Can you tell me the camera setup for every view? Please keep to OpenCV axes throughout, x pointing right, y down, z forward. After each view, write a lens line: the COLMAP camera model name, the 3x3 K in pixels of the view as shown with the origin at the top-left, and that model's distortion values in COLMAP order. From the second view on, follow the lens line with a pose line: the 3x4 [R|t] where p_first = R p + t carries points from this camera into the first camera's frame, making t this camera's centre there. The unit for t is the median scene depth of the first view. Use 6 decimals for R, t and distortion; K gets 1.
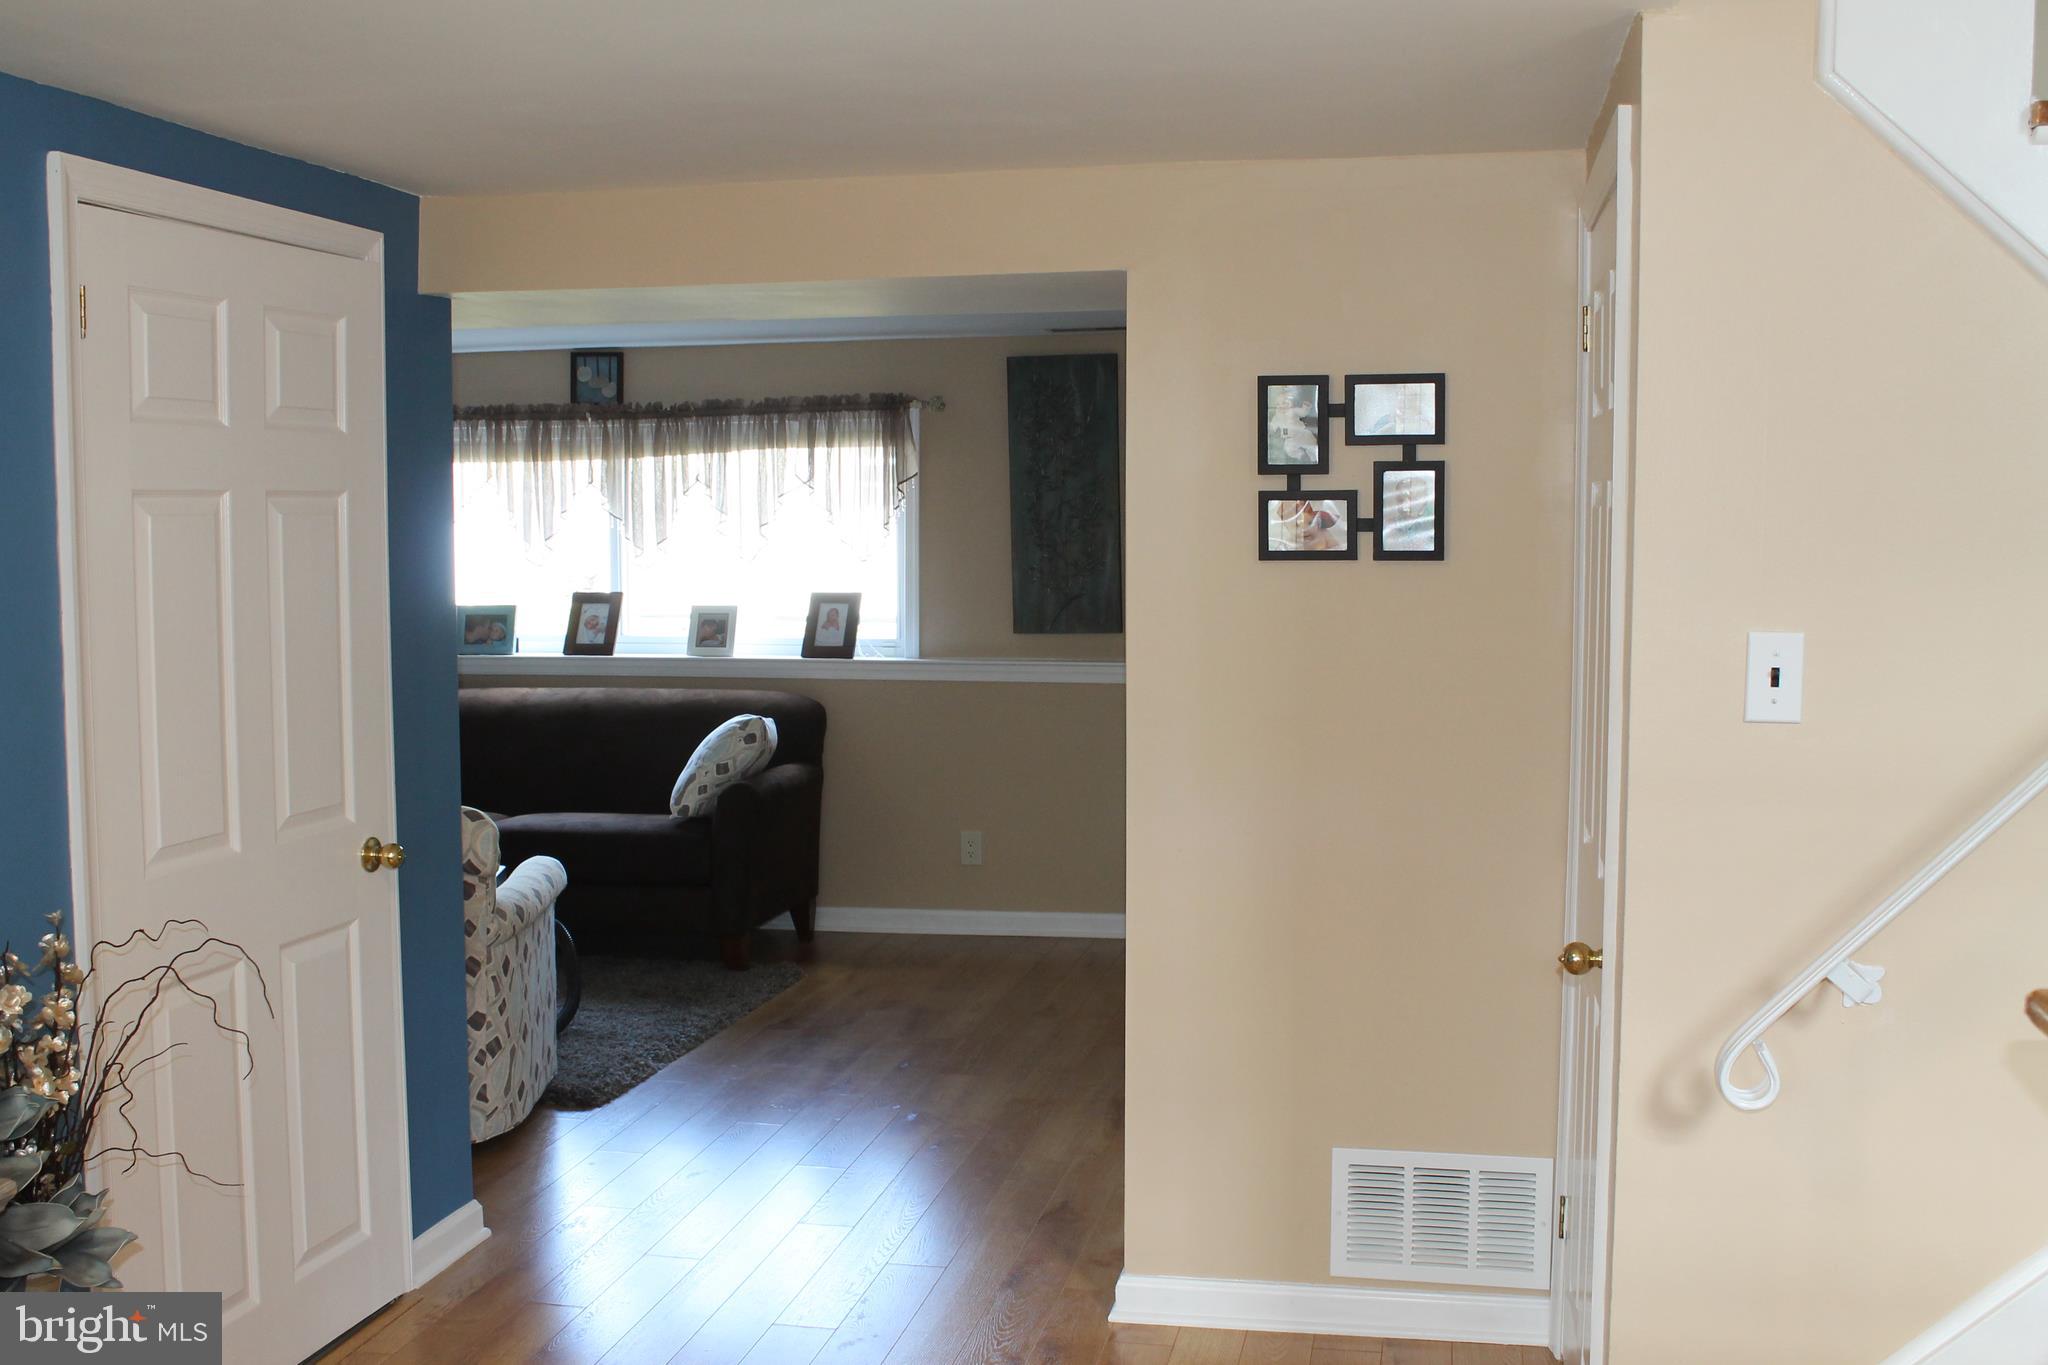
lens RADIAL K [[2023.6, 0, 1022.5], [0, 2023.6, 691.3], [0, 0, 1]] dist [-0.088759, 0.000000]
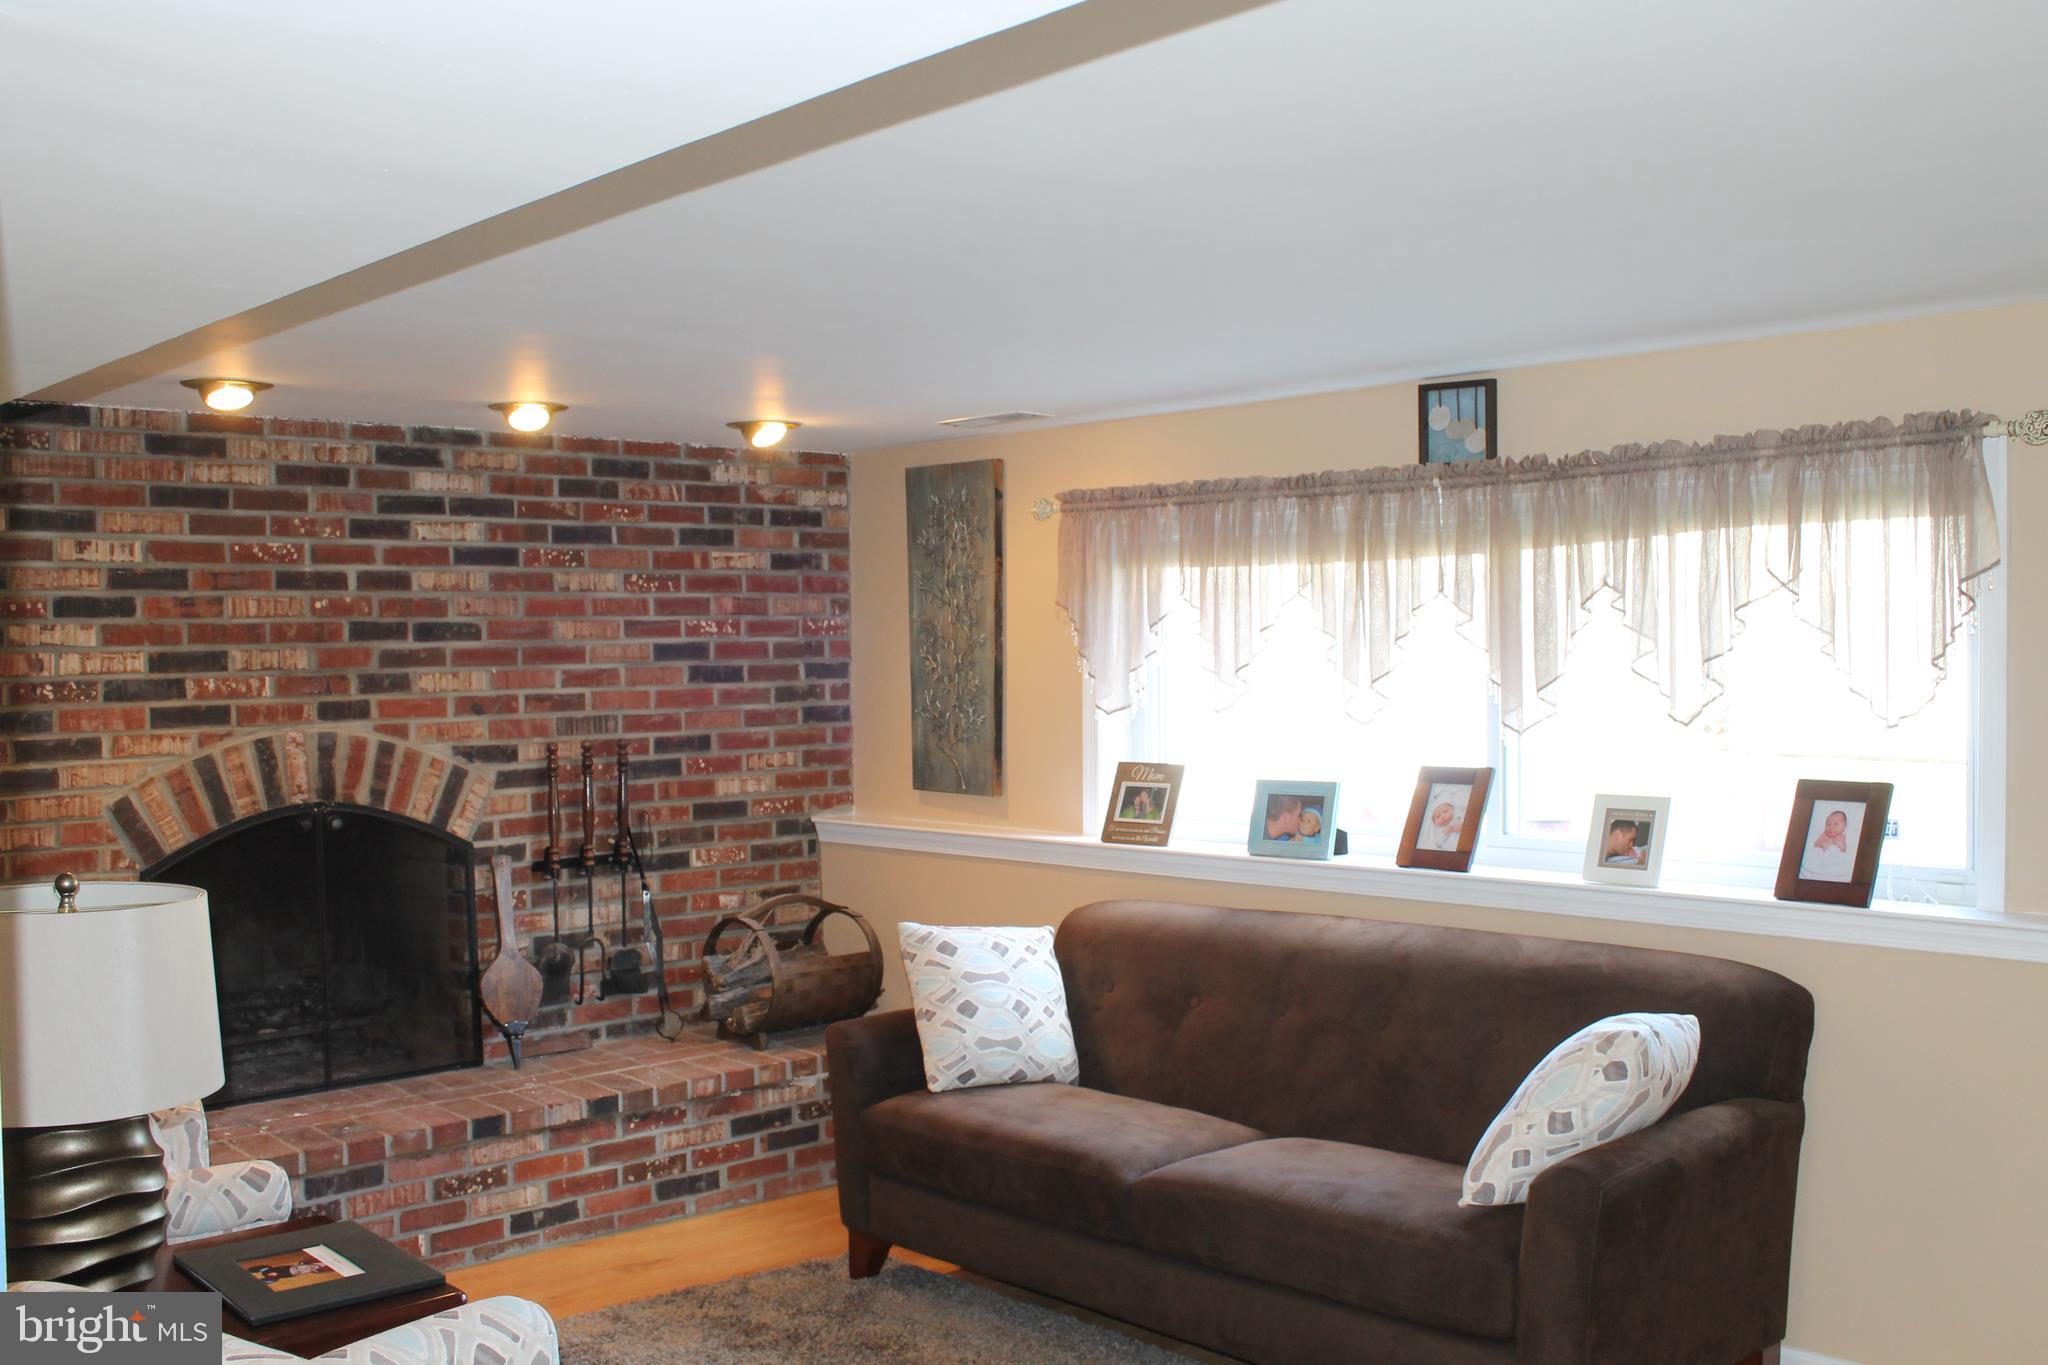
lens RADIAL K [[1865.0, 0, 1036.6], [0, 1865.0, 685.1], [0, 0, 1]] dist [-0.119066, 0.000000]
pose [[0.806321, 0.006085, -0.591447, 0.023199], [-0.036350, 0.998567, -0.039282, -0.047682], [0.590360, 0.053173, 0.805386, 0.467765]]
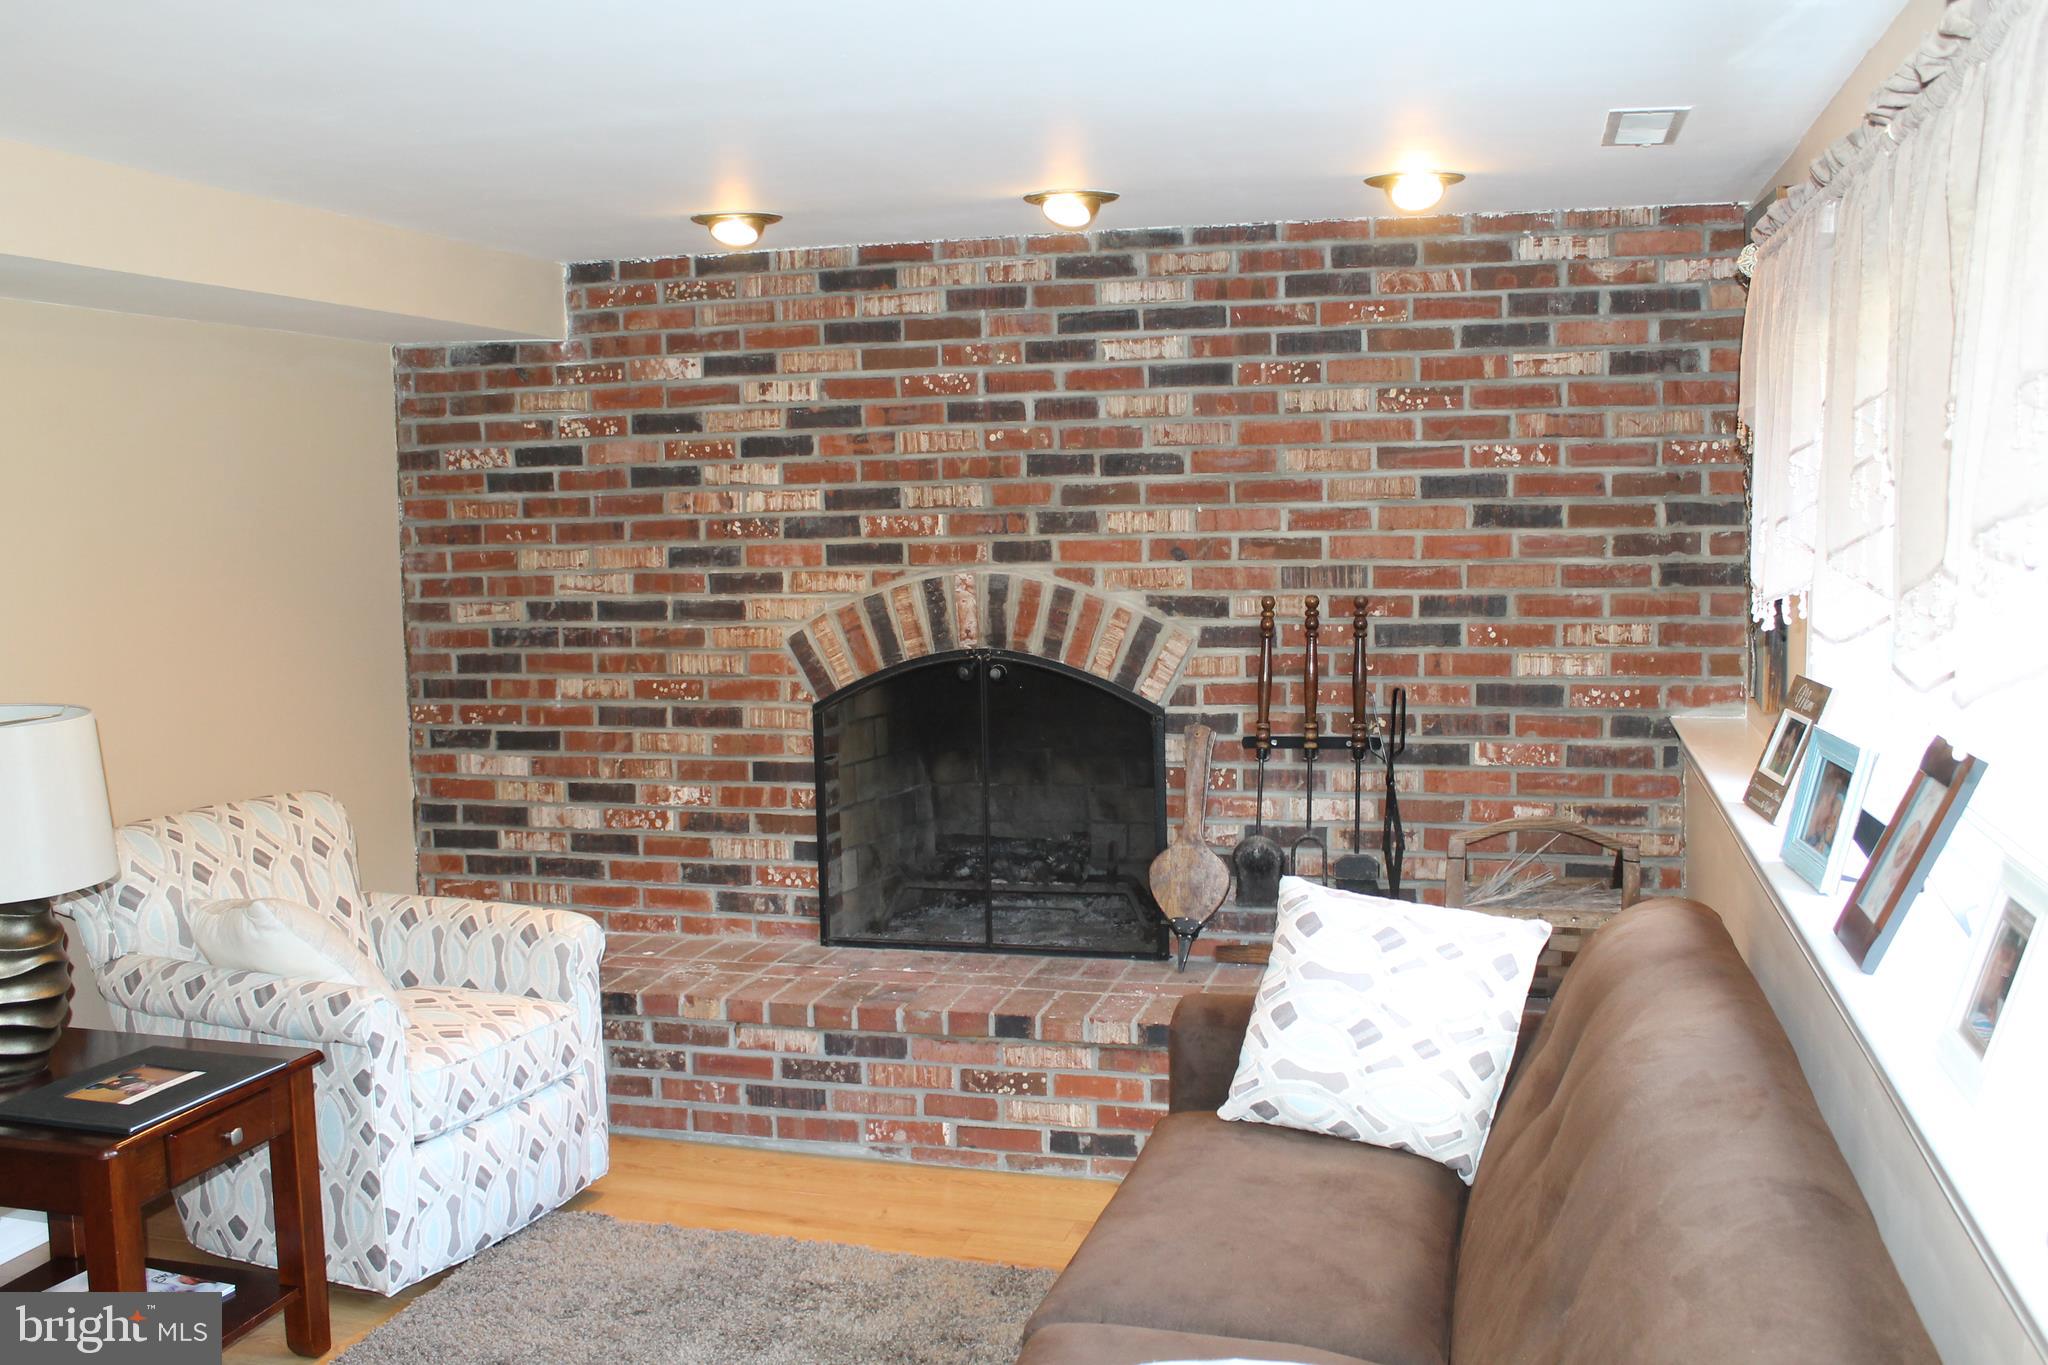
lens RADIAL K [[1865.0, 0, 1025.2], [0, 1865.0, 682.1], [0, 0, 1]] dist [-0.119066, 0.000000]
pose [[-0.063878, 0.101787, -0.992753, 0.066296], [-0.060004, 0.992593, 0.105631, -0.092816], [0.996152, 0.066317, -0.057297, 1.100416]]
